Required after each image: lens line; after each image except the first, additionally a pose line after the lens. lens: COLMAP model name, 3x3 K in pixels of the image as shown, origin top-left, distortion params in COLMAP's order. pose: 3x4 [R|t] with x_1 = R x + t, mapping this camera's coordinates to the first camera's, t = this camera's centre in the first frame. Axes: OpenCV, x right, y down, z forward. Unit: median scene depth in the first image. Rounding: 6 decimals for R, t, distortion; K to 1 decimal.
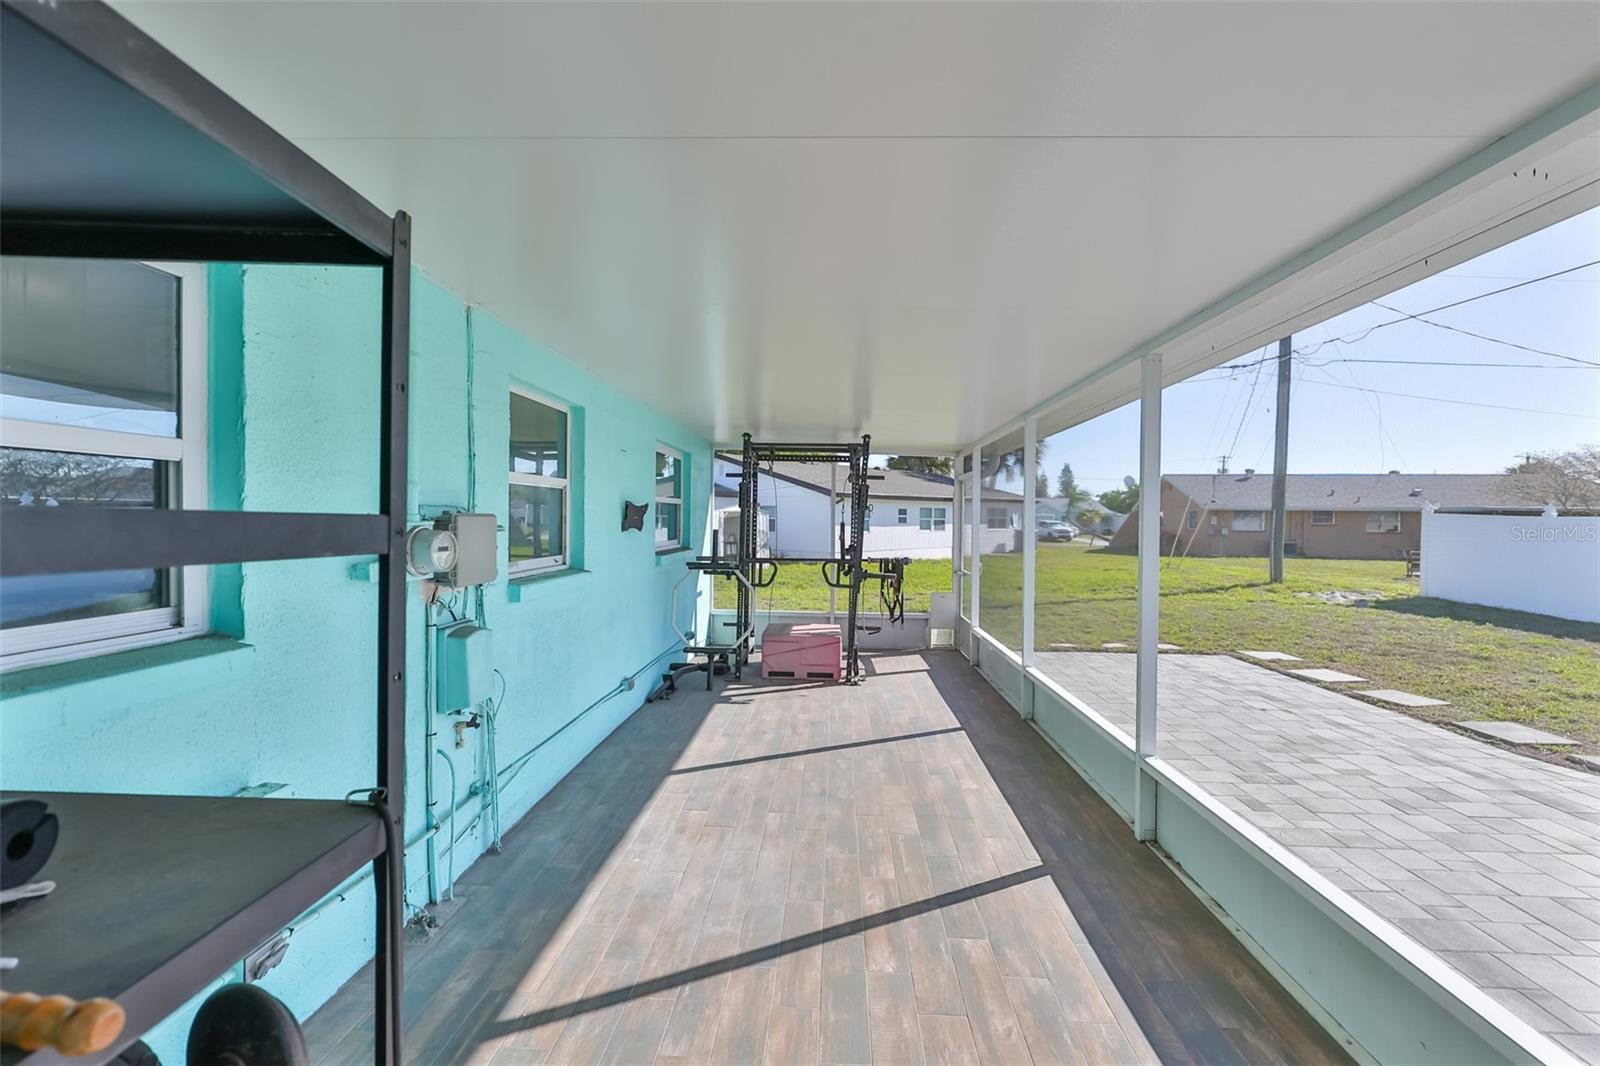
lens RADIAL K [[684.1, 0, 810.8], [0, 684.1, 526.0], [0, 0, 1]] dist [-0.000346, -0.000031]
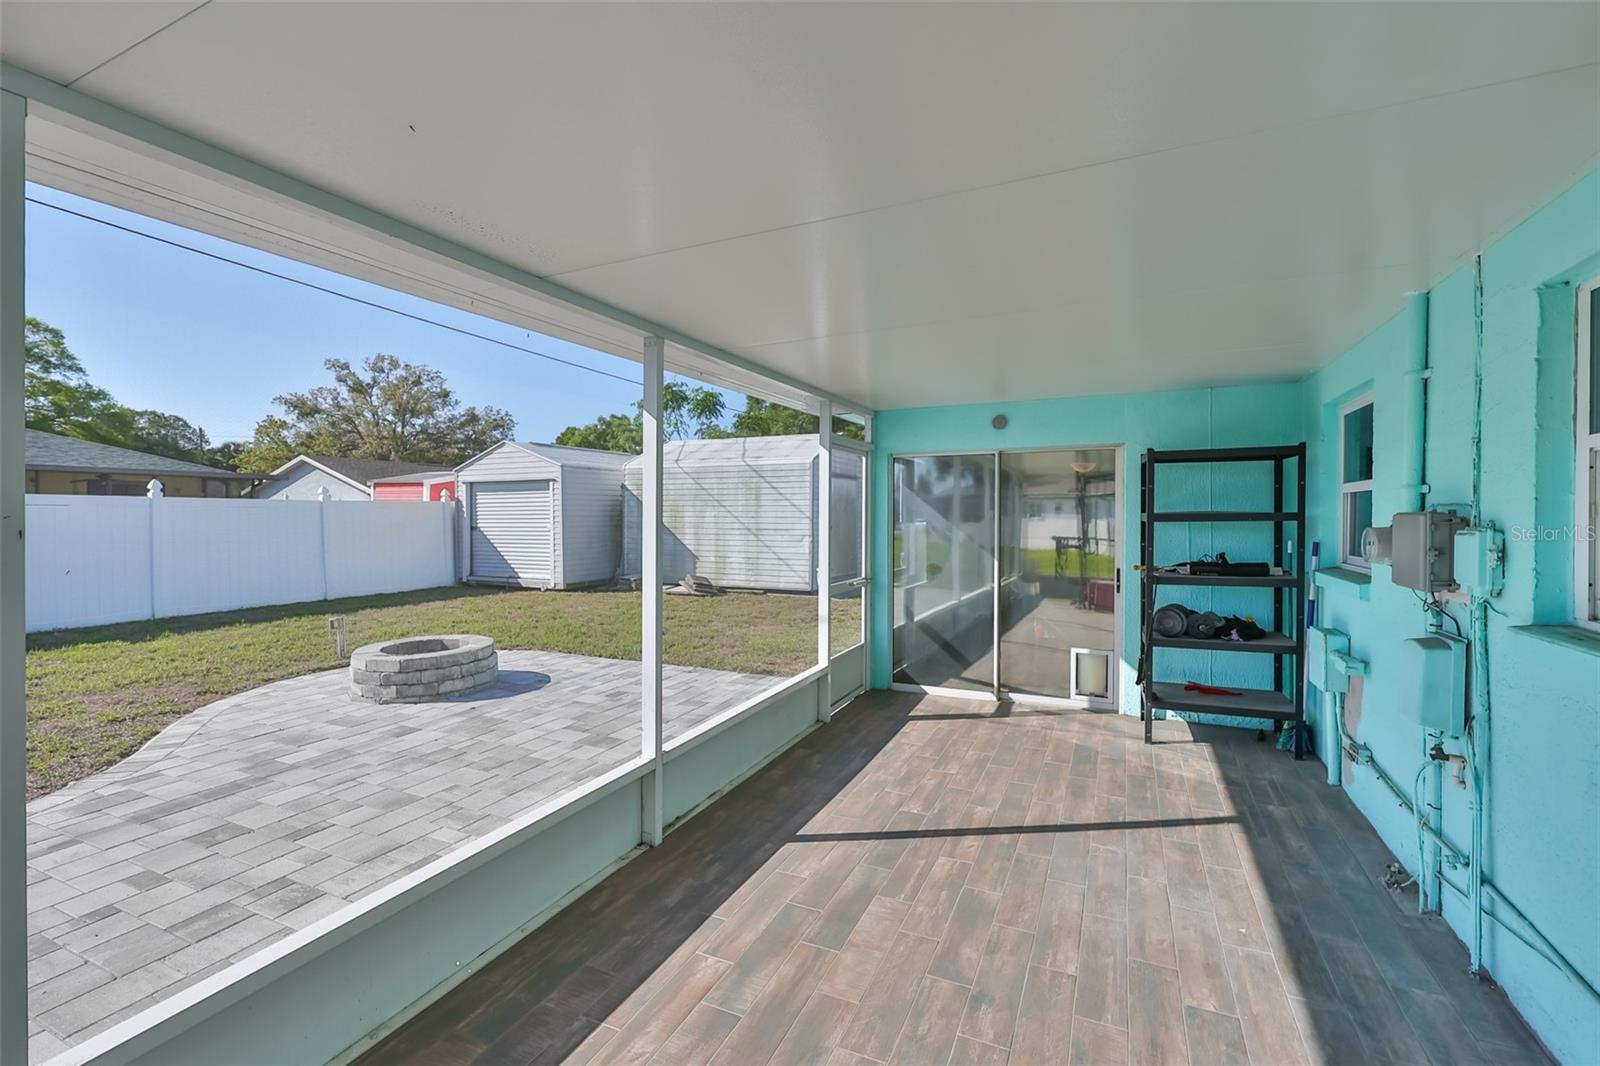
lens RADIAL K [[684.1, 0, 810.8], [0, 684.1, 526.0], [0, 0, 1]] dist [-0.000346, -0.000031]
pose [[-0.925629, -0.017548, 0.378026, -0.074862], [-0.006239, 0.999496, 0.031121, -0.017438], [-0.378382, 0.026447, -0.925272, 1.884339]]
